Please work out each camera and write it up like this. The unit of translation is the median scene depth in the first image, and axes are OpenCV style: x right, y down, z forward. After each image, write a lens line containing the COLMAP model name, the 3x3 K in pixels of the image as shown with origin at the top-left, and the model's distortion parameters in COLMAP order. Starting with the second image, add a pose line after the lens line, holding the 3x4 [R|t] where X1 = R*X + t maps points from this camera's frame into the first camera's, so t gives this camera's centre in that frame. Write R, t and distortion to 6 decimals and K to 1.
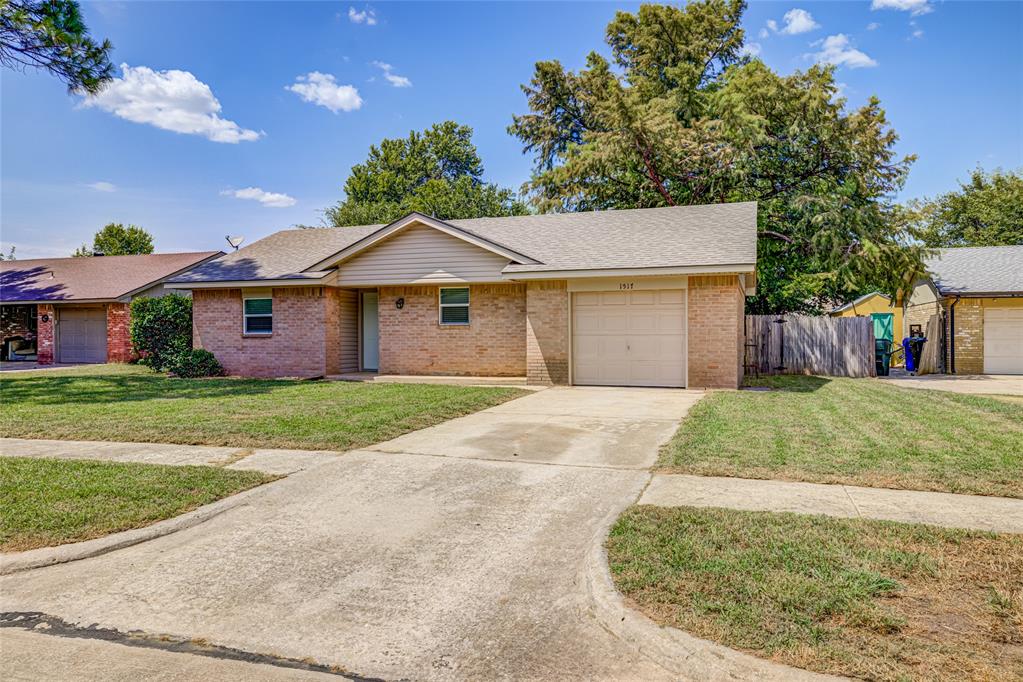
lens RADIAL K [[707.4, 0, 511.5], [0, 707.4, 341.0], [0, 0, 1]] dist [-0.003647, -0.000318]
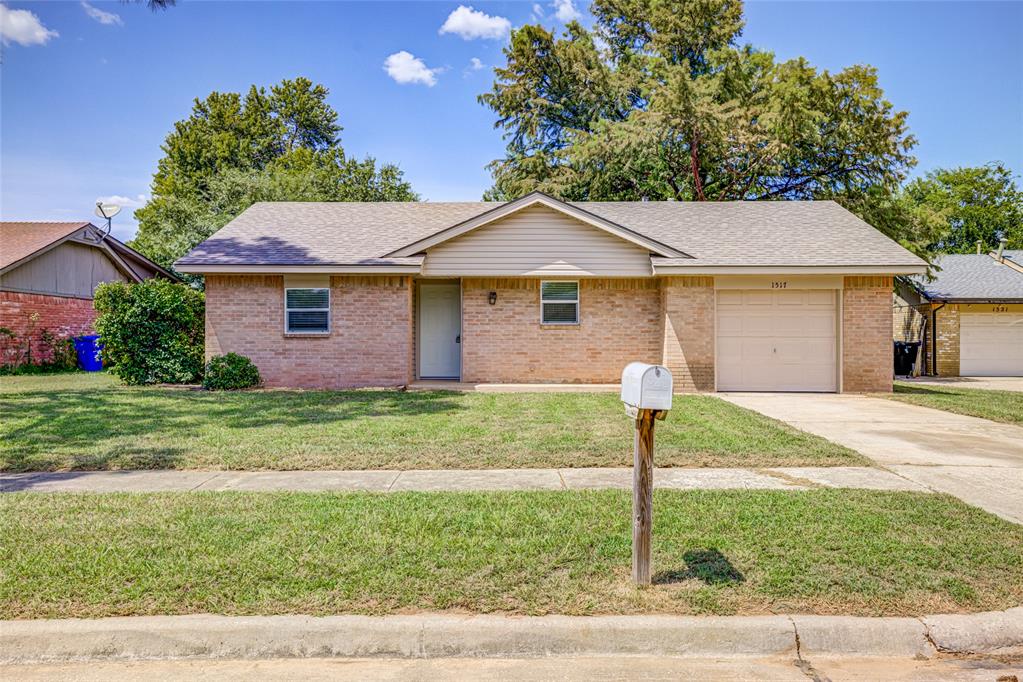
lens RADIAL K [[808.4, 0, 509.7], [0, 808.4, 339.9], [0, 0, 1]] dist [0.009542, -0.003016]
pose [[0.951122, 0.003805, 0.308792, -0.437899], [-0.002048, 0.999980, -0.006012, 0.002086], [-0.308808, 0.005086, 0.951111, 0.078670]]
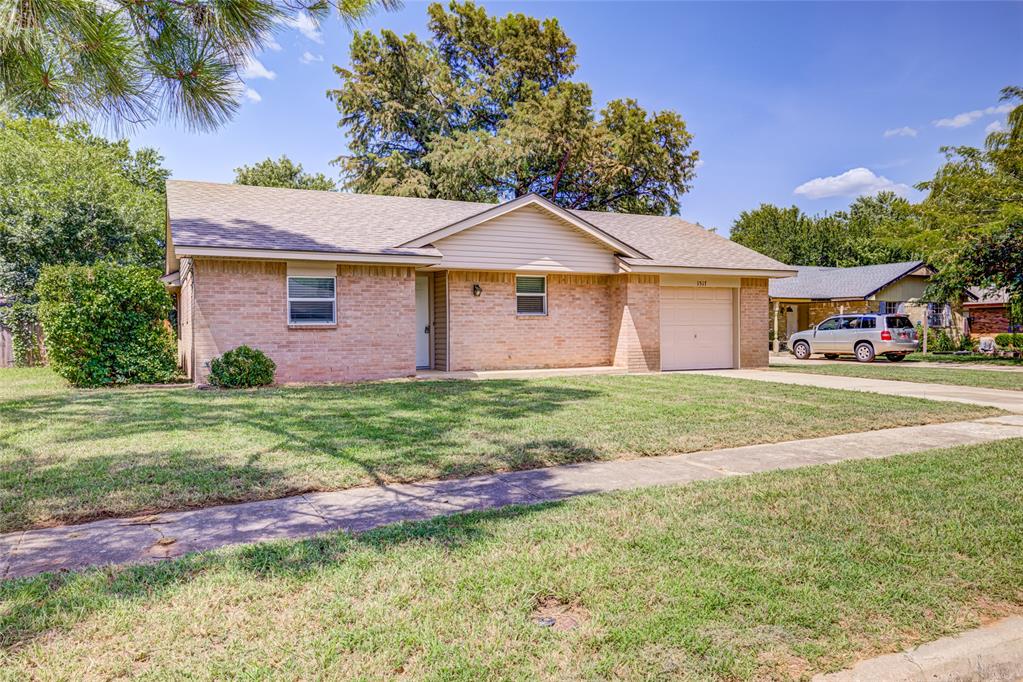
lens RADIAL K [[727.1, 0, 511.5], [0, 727.1, 341.0], [0, 0, 1]] dist [-0.005307, -0.000810]
pose [[0.709359, -0.013842, 0.704711, -0.776229], [0.011102, 0.999903, 0.008464, 0.003151], [-0.704760, 0.001820, 0.709444, 0.323145]]
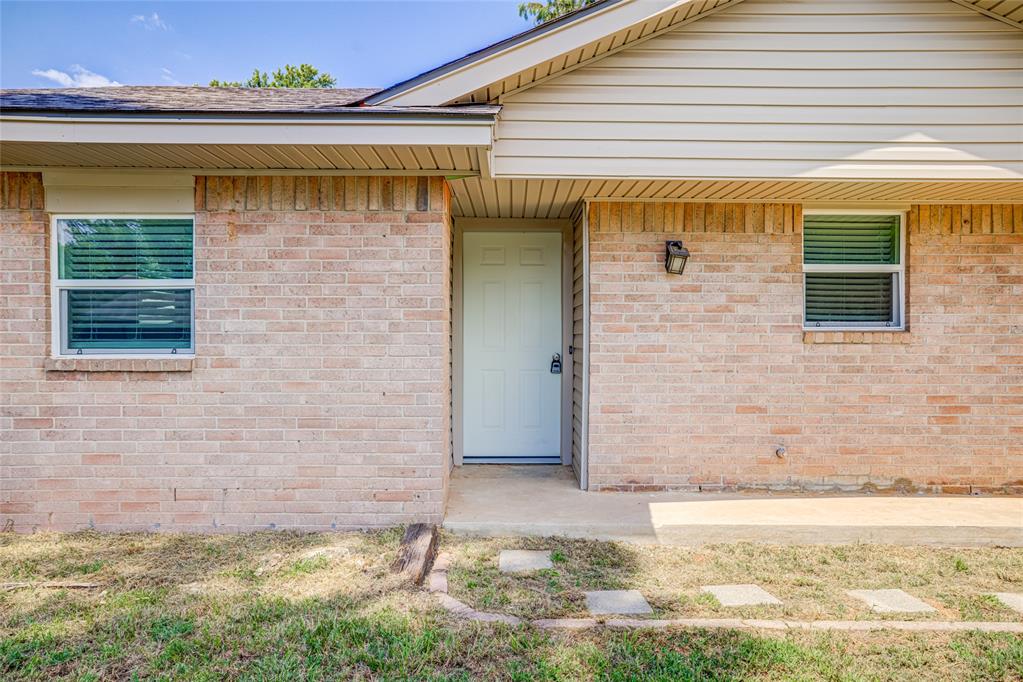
lens RADIAL K [[638.6, 0, 511.5], [0, 638.6, 341.0], [0, 0, 1]] dist [-0.023060, 0.048535]
pose [[0.943550, 0.003400, 0.331214, -0.315451], [-0.003188, 0.999994, -0.001183, -0.016947], [-0.331216, 0.000060, 0.943555, 0.770511]]
